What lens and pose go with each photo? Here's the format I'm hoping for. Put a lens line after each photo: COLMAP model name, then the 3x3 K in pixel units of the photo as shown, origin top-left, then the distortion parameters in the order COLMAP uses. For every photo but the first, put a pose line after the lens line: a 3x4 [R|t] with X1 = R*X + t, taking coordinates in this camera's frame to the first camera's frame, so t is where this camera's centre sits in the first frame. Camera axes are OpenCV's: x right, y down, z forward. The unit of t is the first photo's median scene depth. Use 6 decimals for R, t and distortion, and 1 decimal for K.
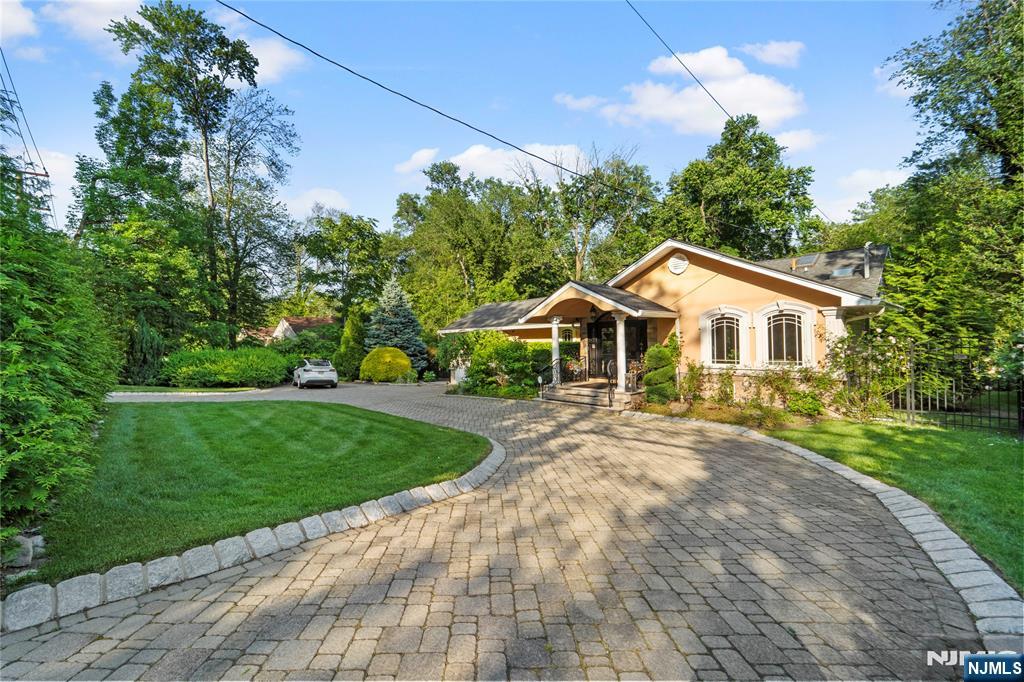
lens RADIAL K [[419.0, 0, 506.4], [0, 419.0, 339.2], [0, 0, 1]] dist [0.000898, -0.000240]
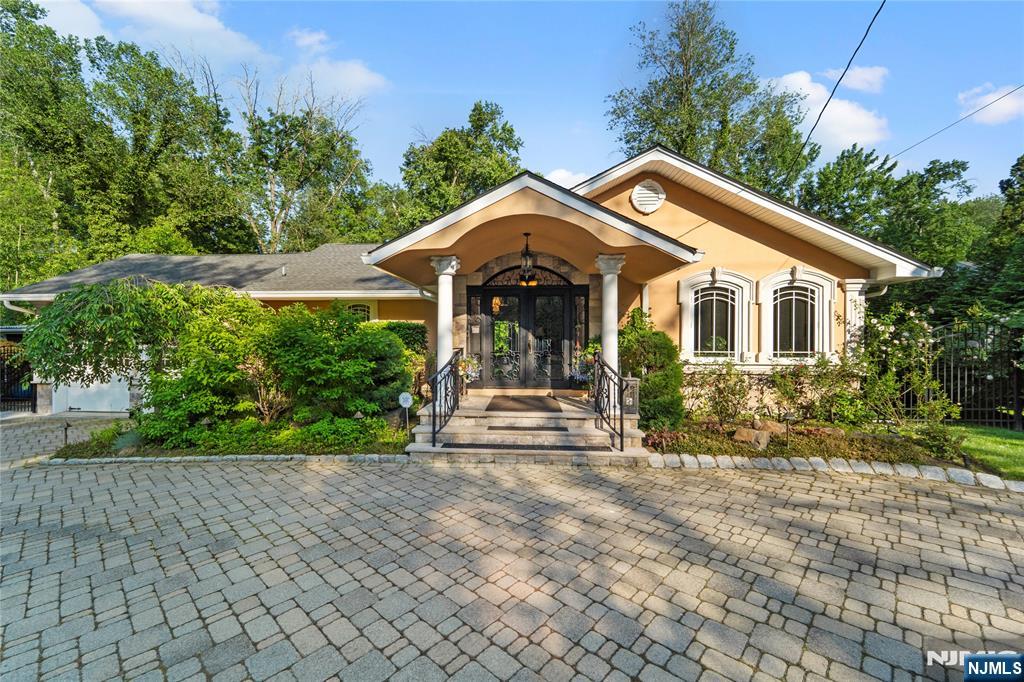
lens RADIAL K [[419.0, 0, 506.4], [0, 419.0, 339.2], [0, 0, 1]] dist [0.000898, -0.000240]
pose [[0.726295, 0.018255, 0.687141, -0.159327], [-0.020413, 0.999779, -0.004985, 0.036696], [-0.687080, -0.010406, 0.726507, 0.672472]]
